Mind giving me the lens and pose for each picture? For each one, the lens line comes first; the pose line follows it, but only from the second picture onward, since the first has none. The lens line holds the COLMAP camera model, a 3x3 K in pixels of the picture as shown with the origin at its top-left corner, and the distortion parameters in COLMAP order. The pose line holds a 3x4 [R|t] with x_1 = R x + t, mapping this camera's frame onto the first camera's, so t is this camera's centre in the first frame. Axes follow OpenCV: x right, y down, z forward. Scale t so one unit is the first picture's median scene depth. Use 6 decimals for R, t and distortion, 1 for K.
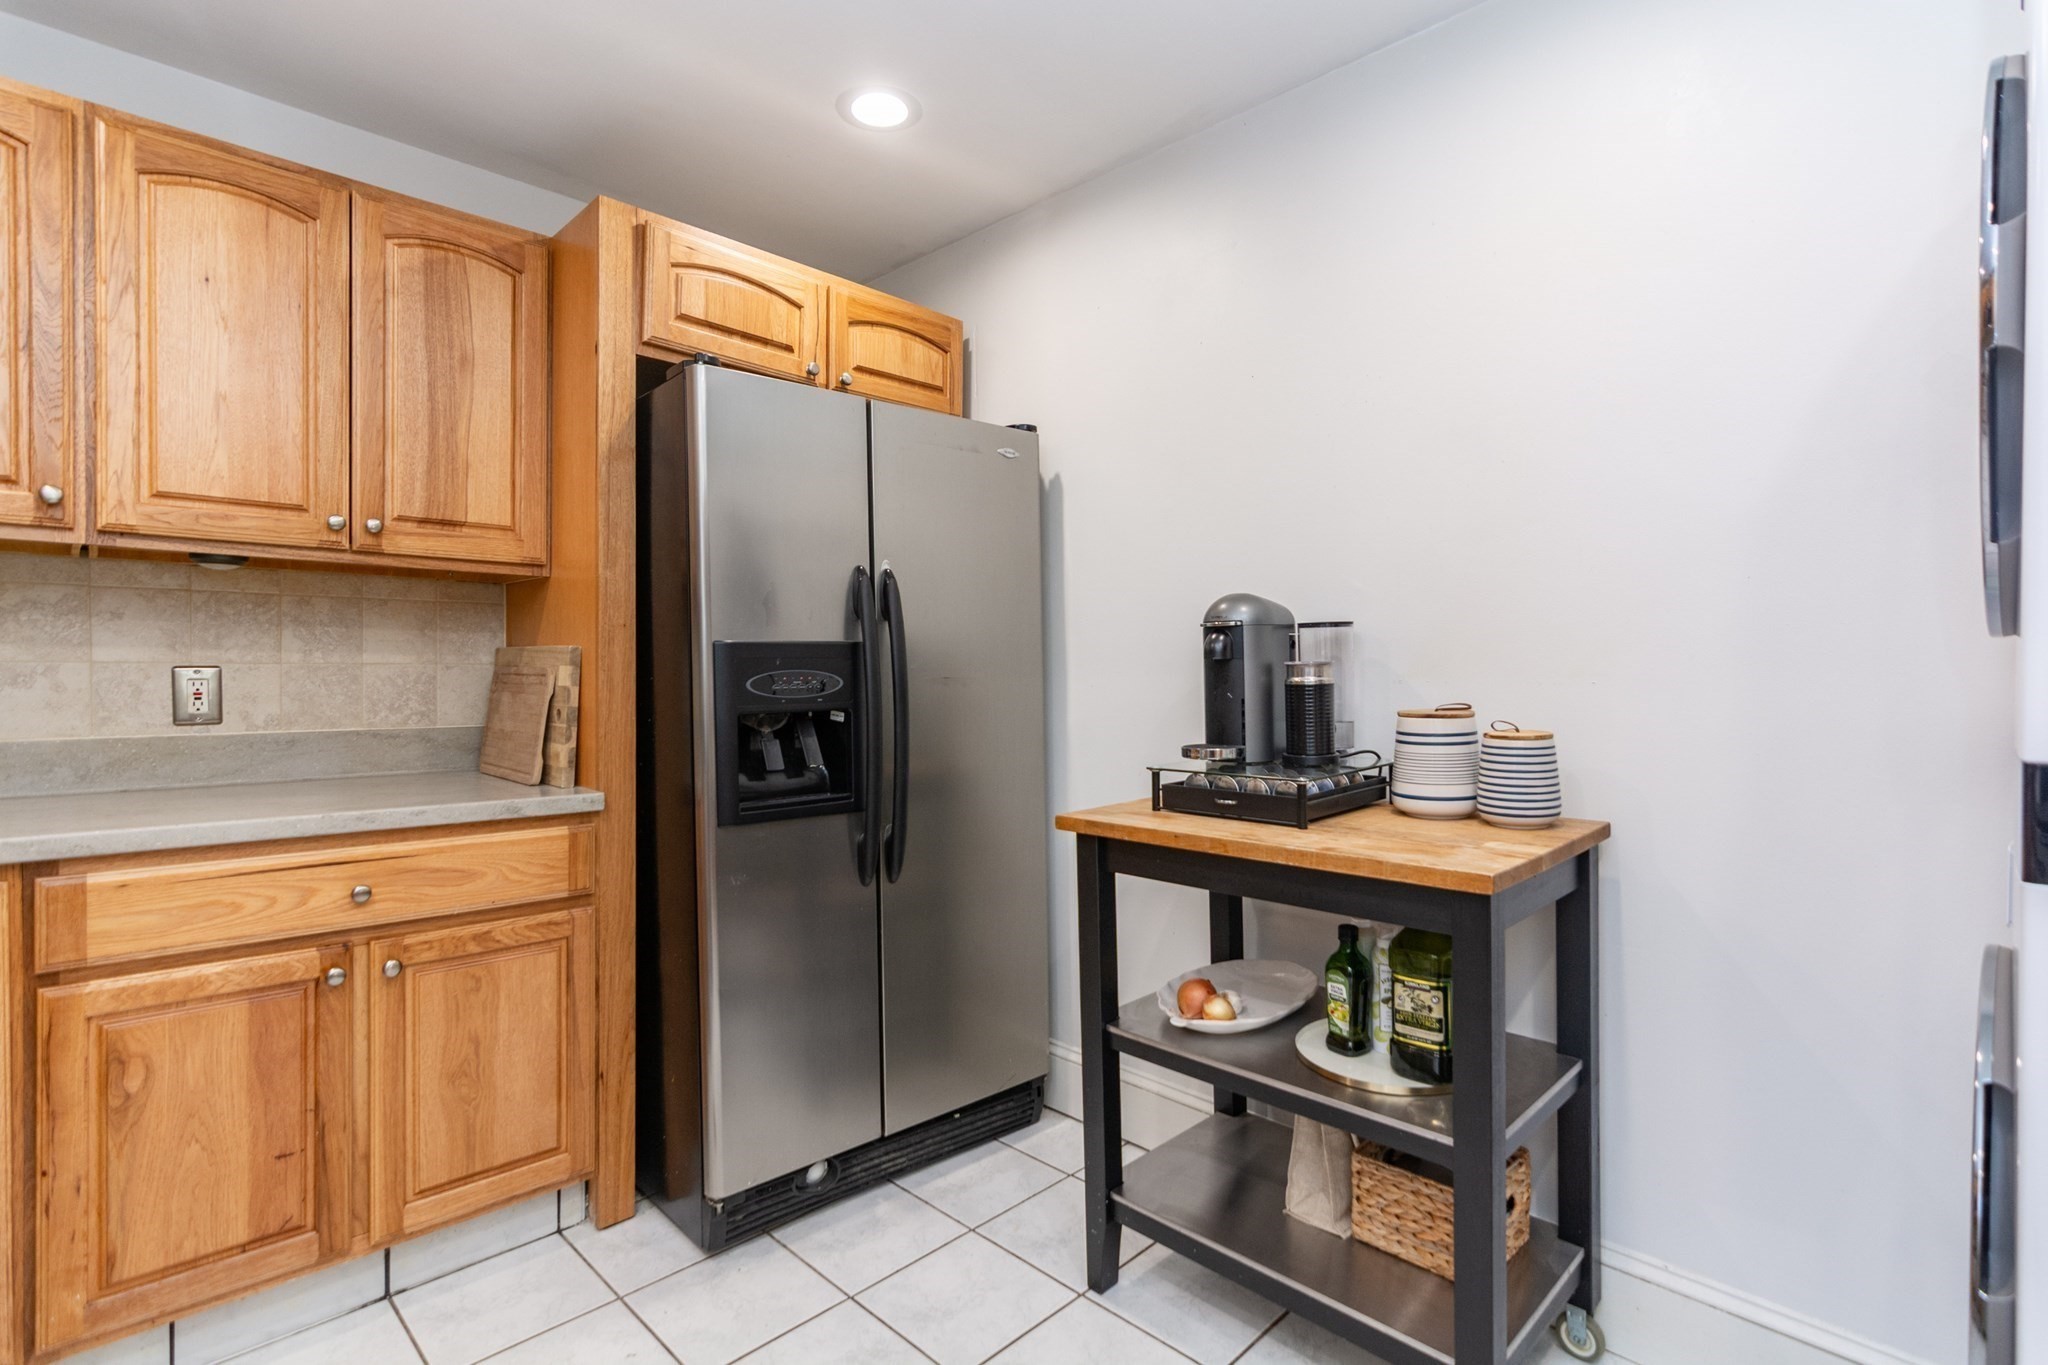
lens RADIAL K [[996.0, 0, 1024.2], [0, 996.0, 684.4], [0, 0, 1]] dist [-0.004349, 0.003732]
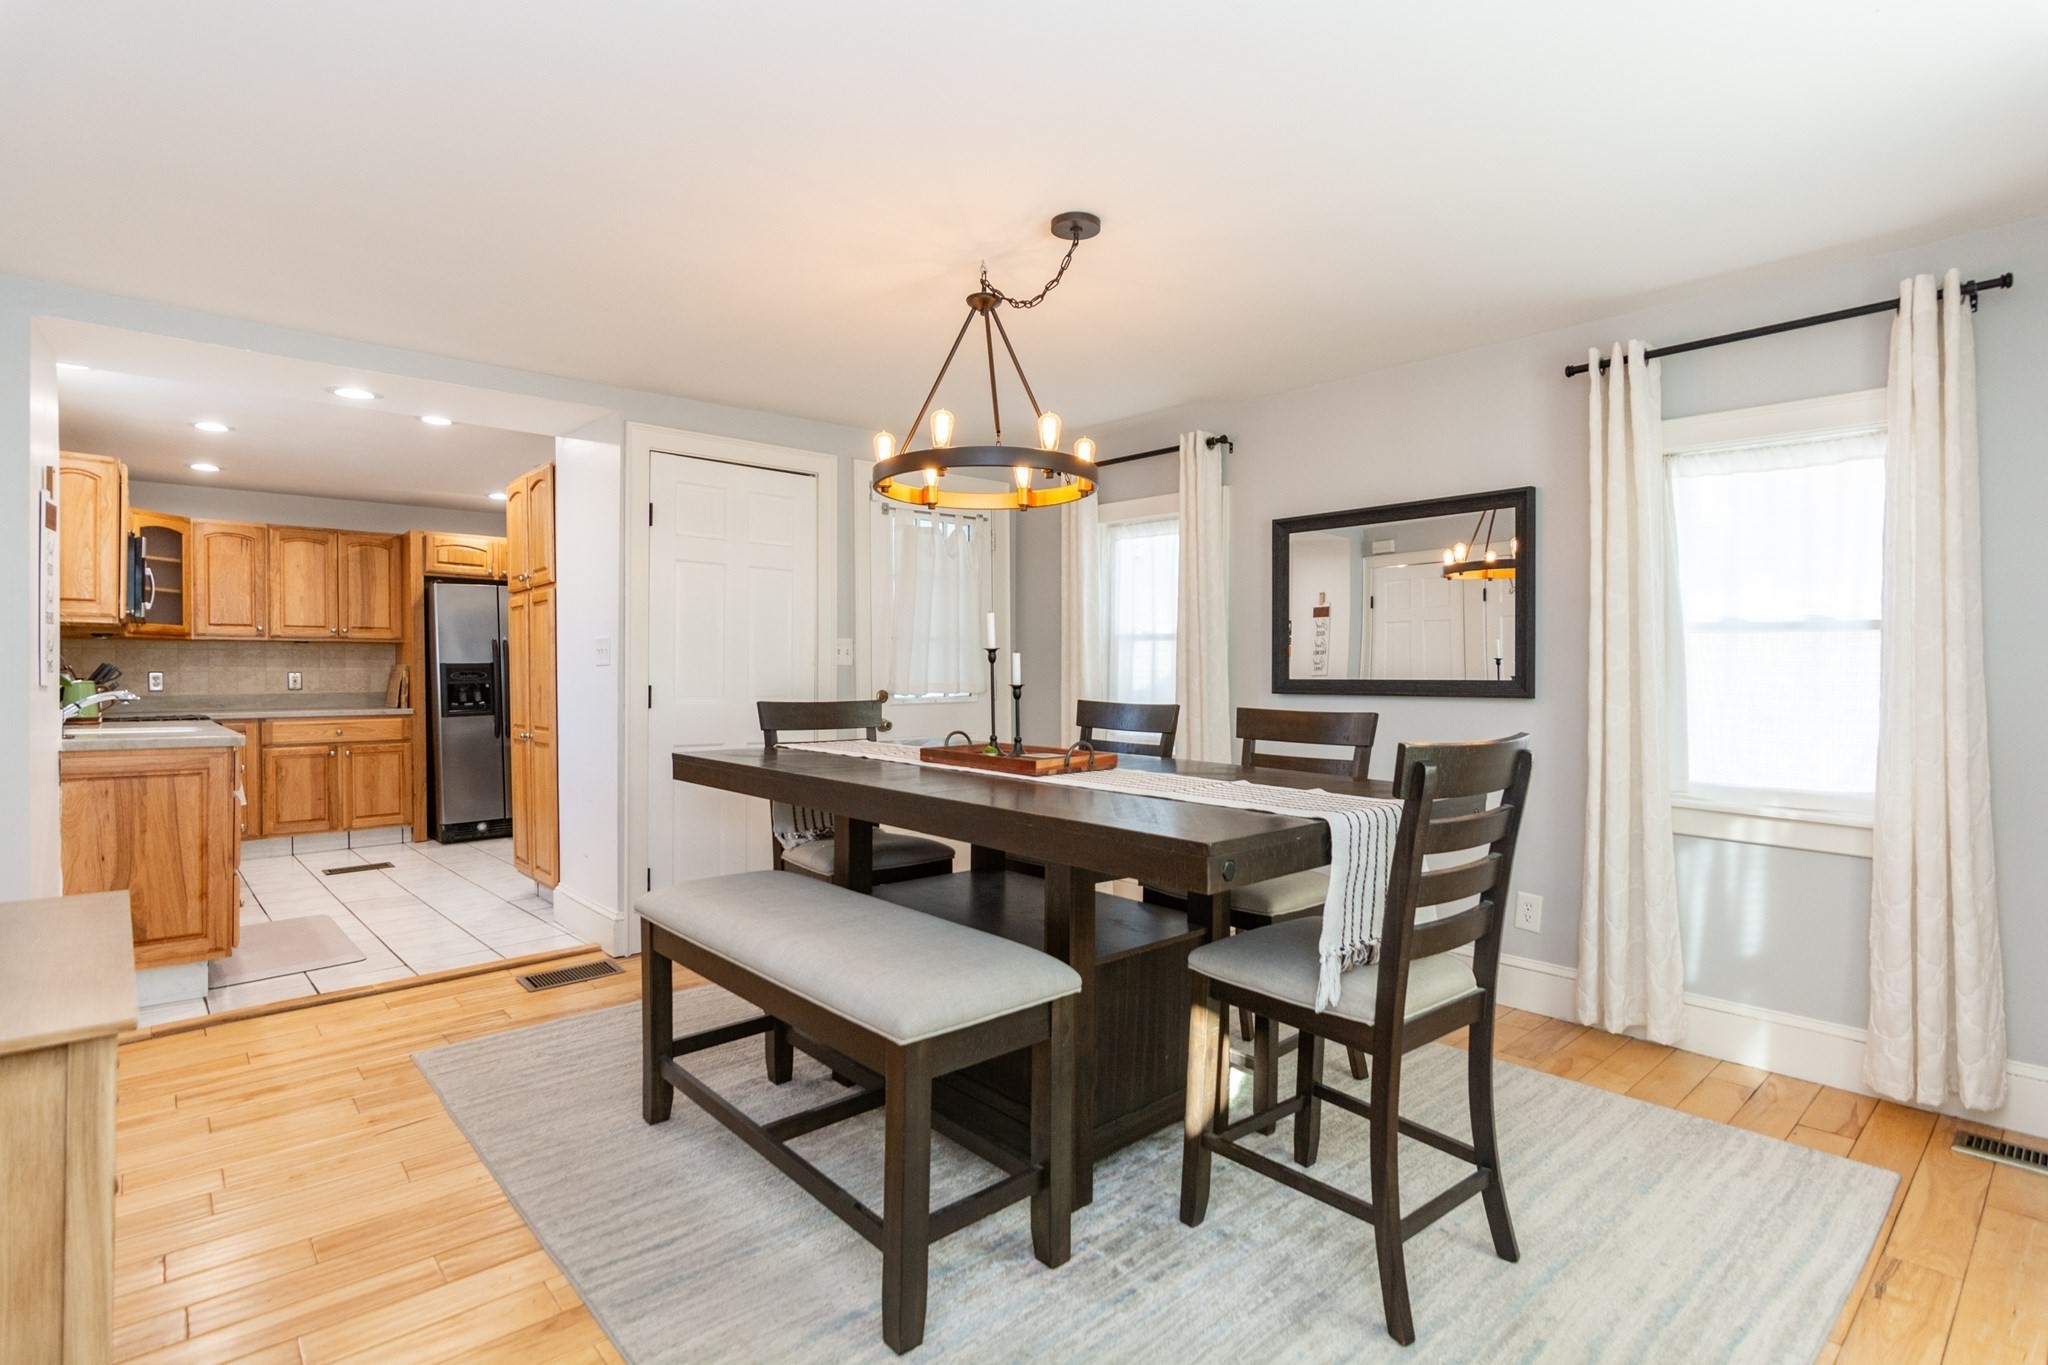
lens RADIAL K [[996.0, 0, 1027.4], [0, 996.0, 682.5], [0, 0, 1]] dist [-0.004349, 0.003732]
pose [[0.998884, -0.010819, -0.045970, 1.807486], [0.010760, 0.999941, -0.001536, 0.048509], [0.045984, 0.001040, 0.998942, -2.262618]]
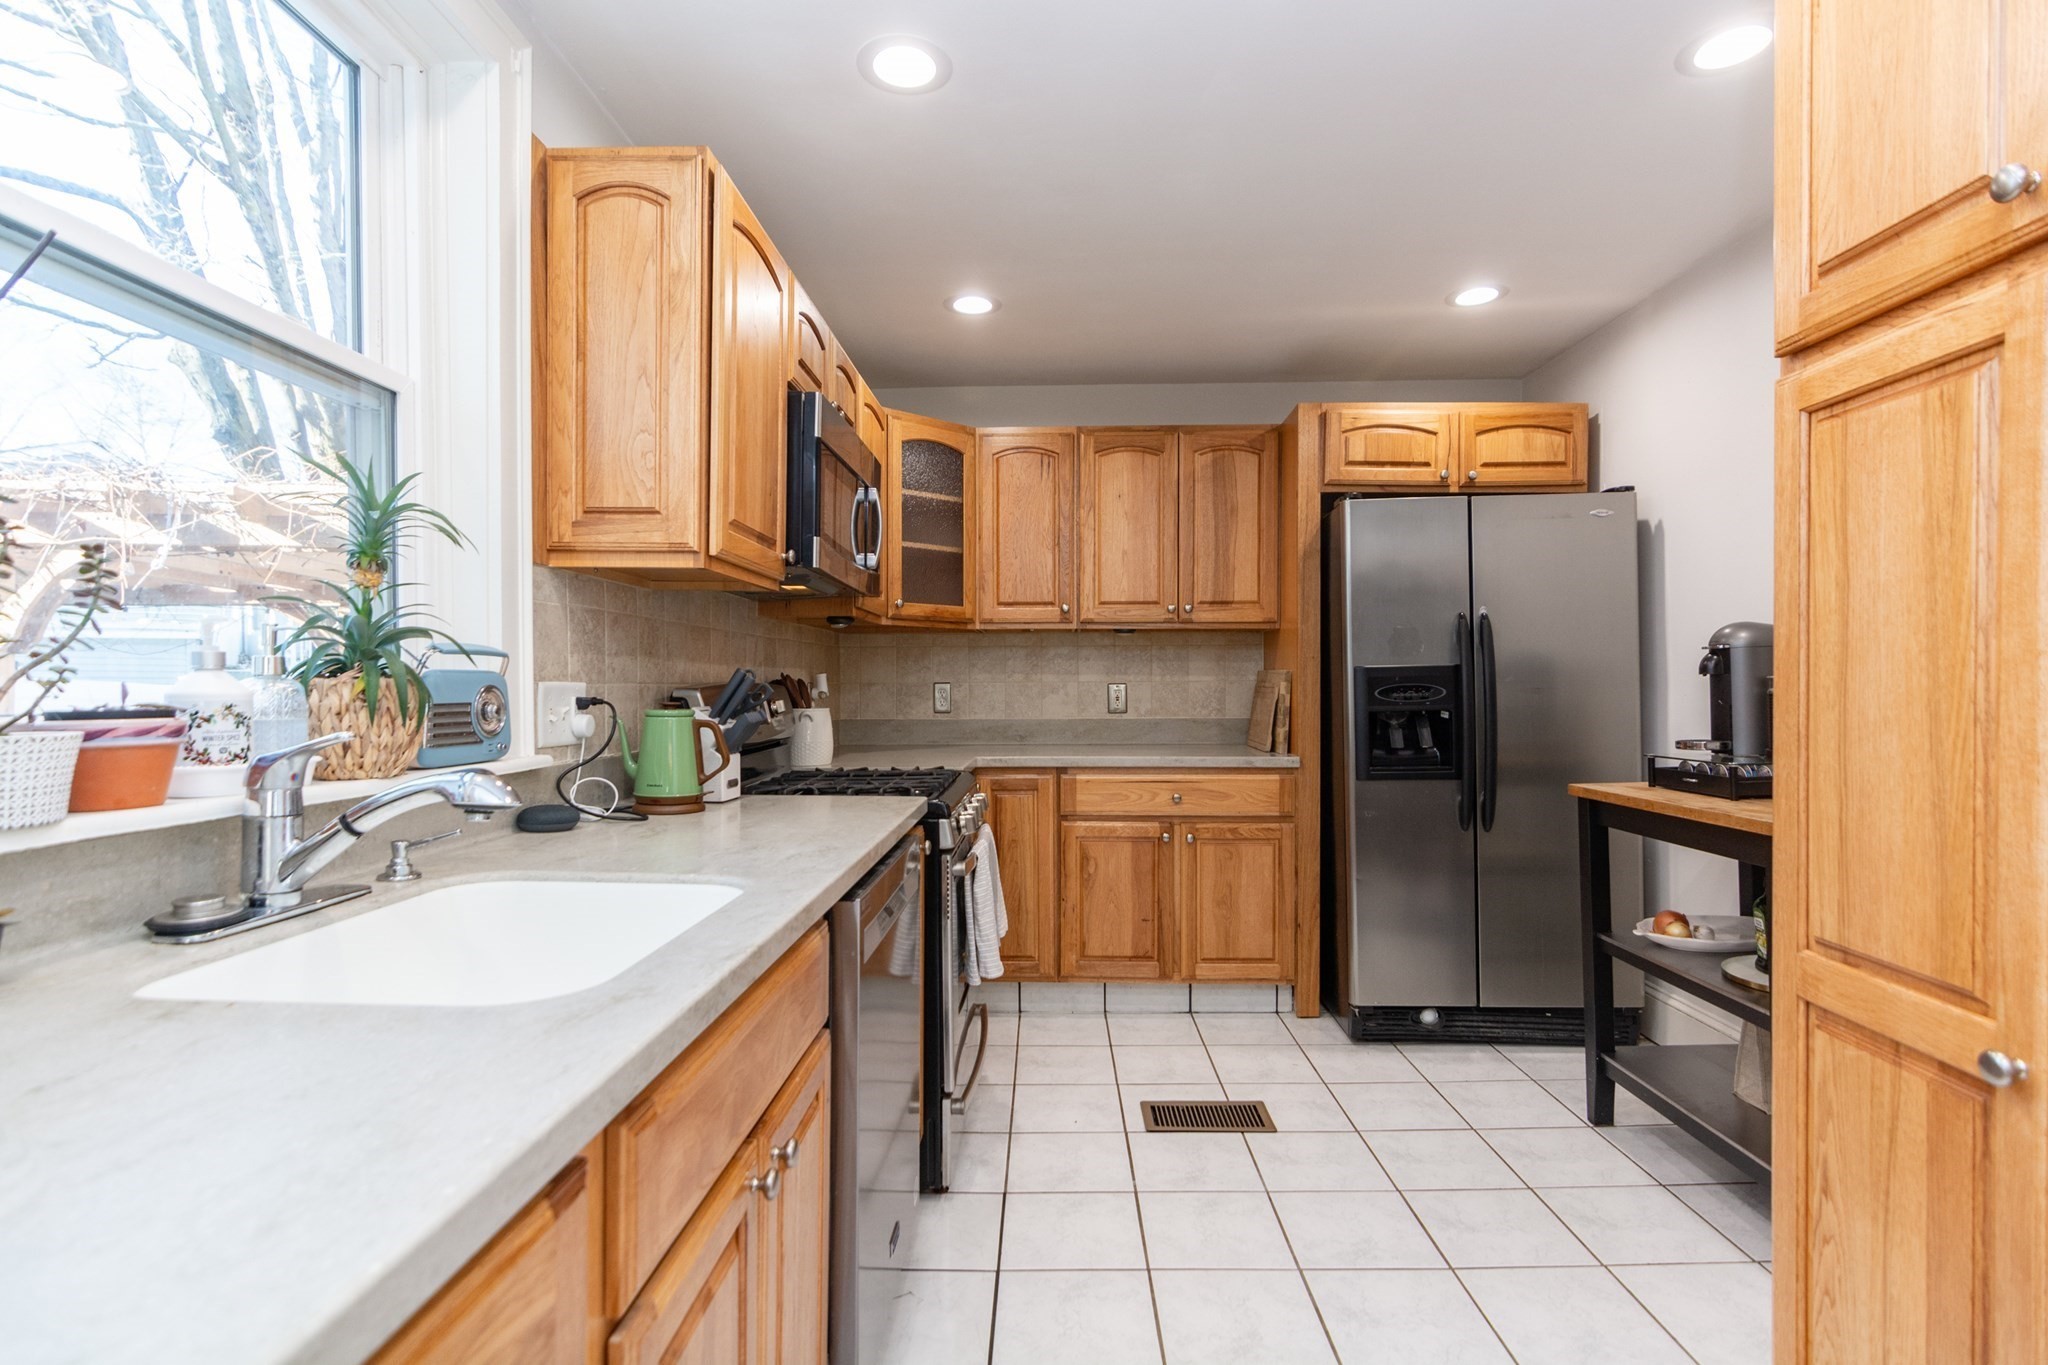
lens RADIAL K [[1021.1, 0, 1009.4], [0, 1021.1, 698.2], [0, 0, 1]] dist [-0.015826, 0.001555]
pose [[0.679596, 0.004993, -0.733570, 0.516219], [-0.001748, 0.999985, 0.005187, 0.000571], [0.733585, -0.002242, 0.679594, -0.542152]]
